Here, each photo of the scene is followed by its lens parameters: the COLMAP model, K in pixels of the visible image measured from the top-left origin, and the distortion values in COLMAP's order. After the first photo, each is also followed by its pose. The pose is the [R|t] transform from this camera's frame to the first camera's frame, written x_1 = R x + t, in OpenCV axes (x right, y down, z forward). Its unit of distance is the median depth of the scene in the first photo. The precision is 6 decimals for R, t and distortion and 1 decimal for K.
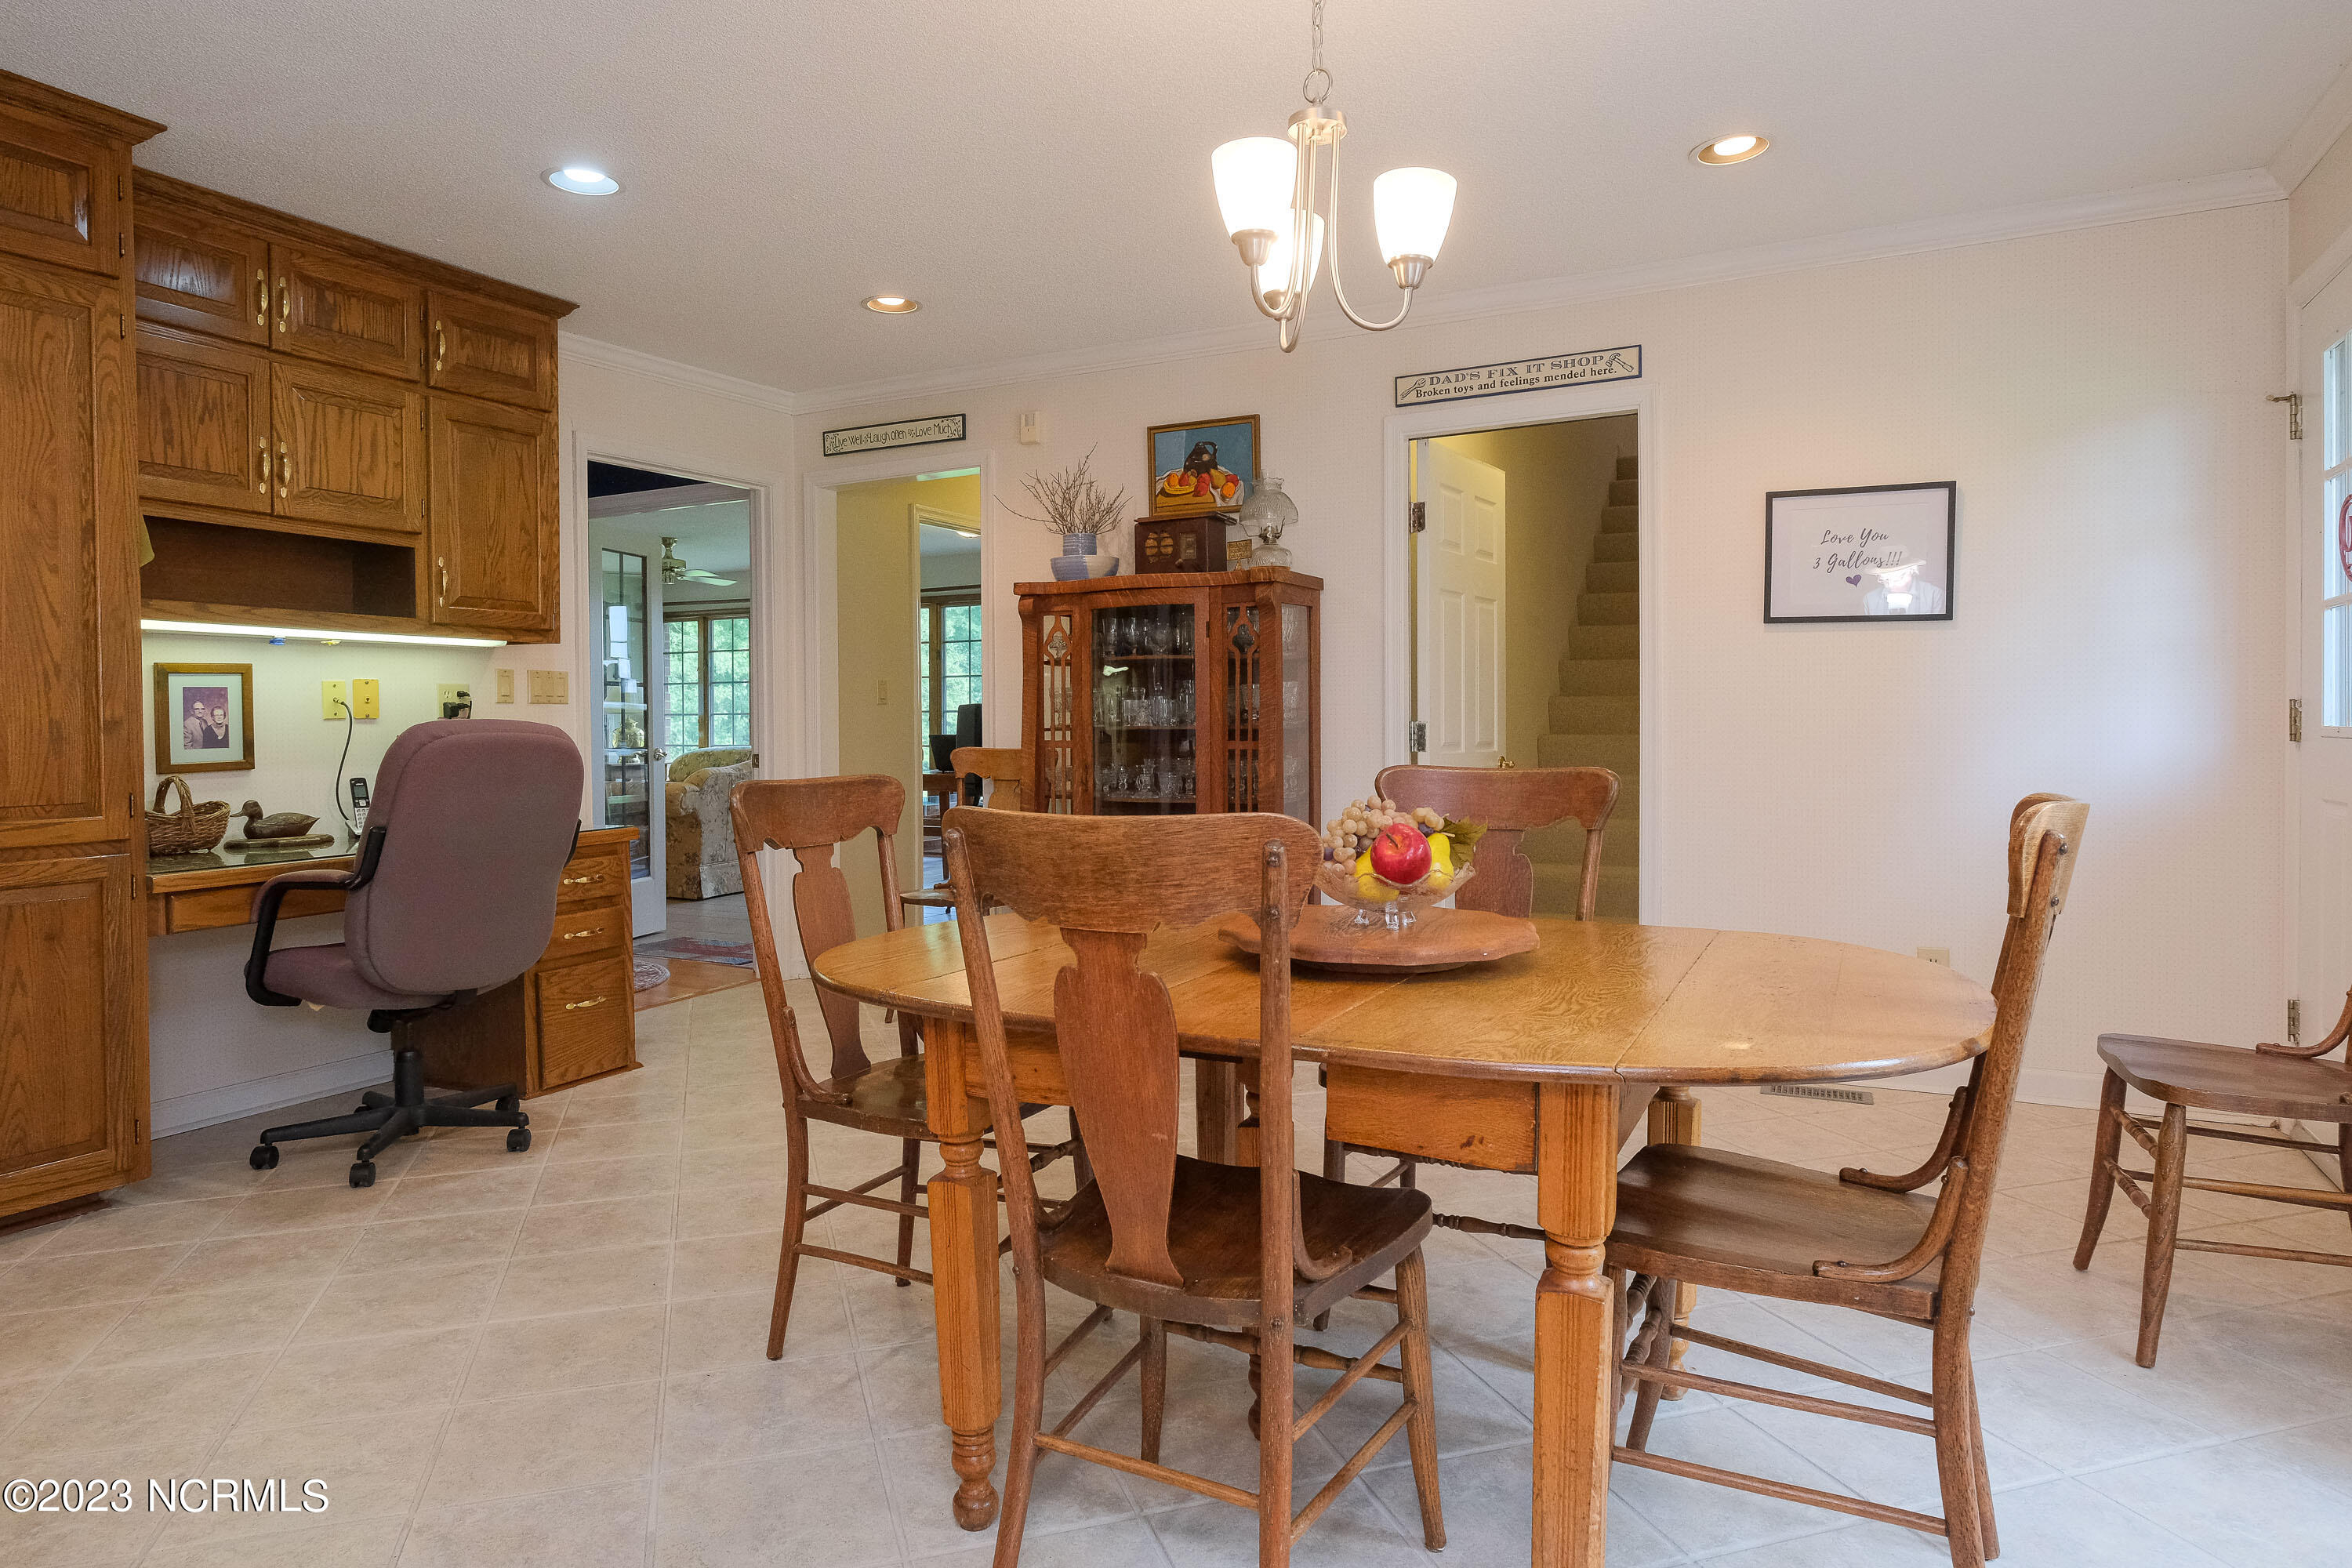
lens RADIAL K [[1371.1, 0, 1176.0], [0, 1371.1, 784.0], [0, 0, 1]] dist [-0.003894, -0.001982]
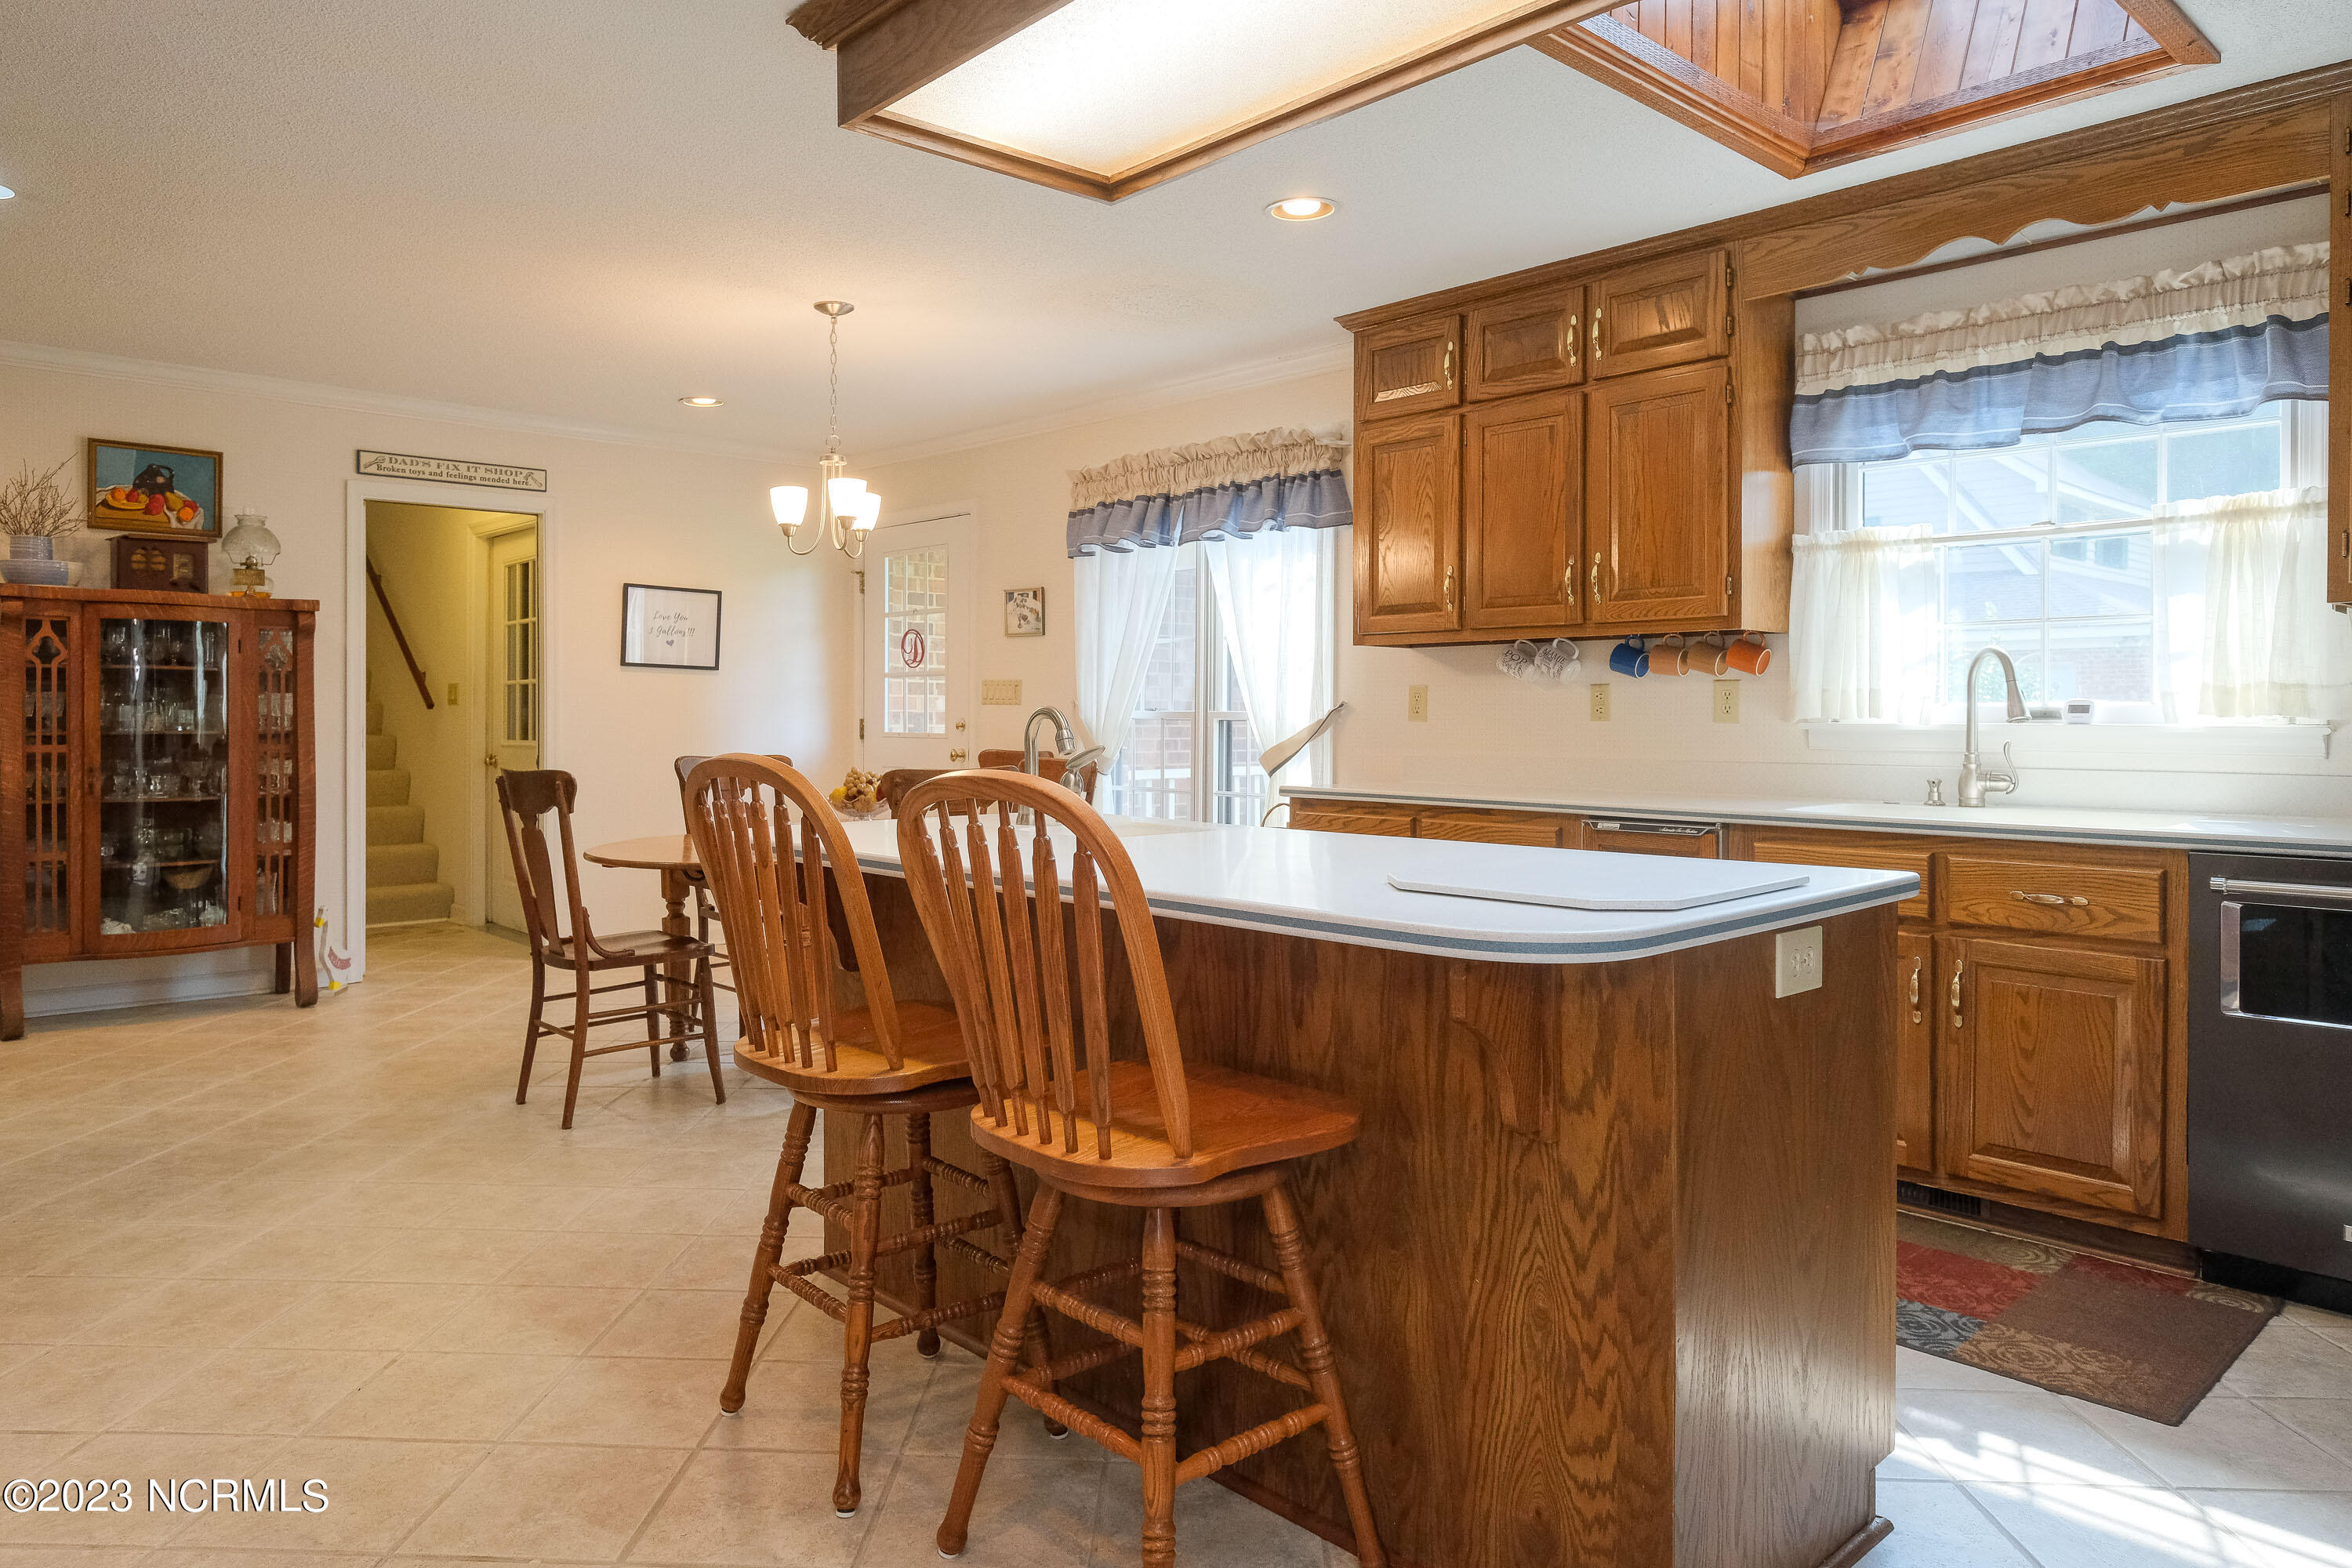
lens RADIAL K [[1496.4, 0, 1176.0], [0, 1496.4, 784.0], [0, 0, 1]] dist [0.002269, 0.001361]
pose [[0.331002, -0.033232, 0.943045, -0.854844], [0.032928, 0.999178, 0.023653, -0.002633], [-0.943055, 0.023223, 0.331824, -0.135047]]
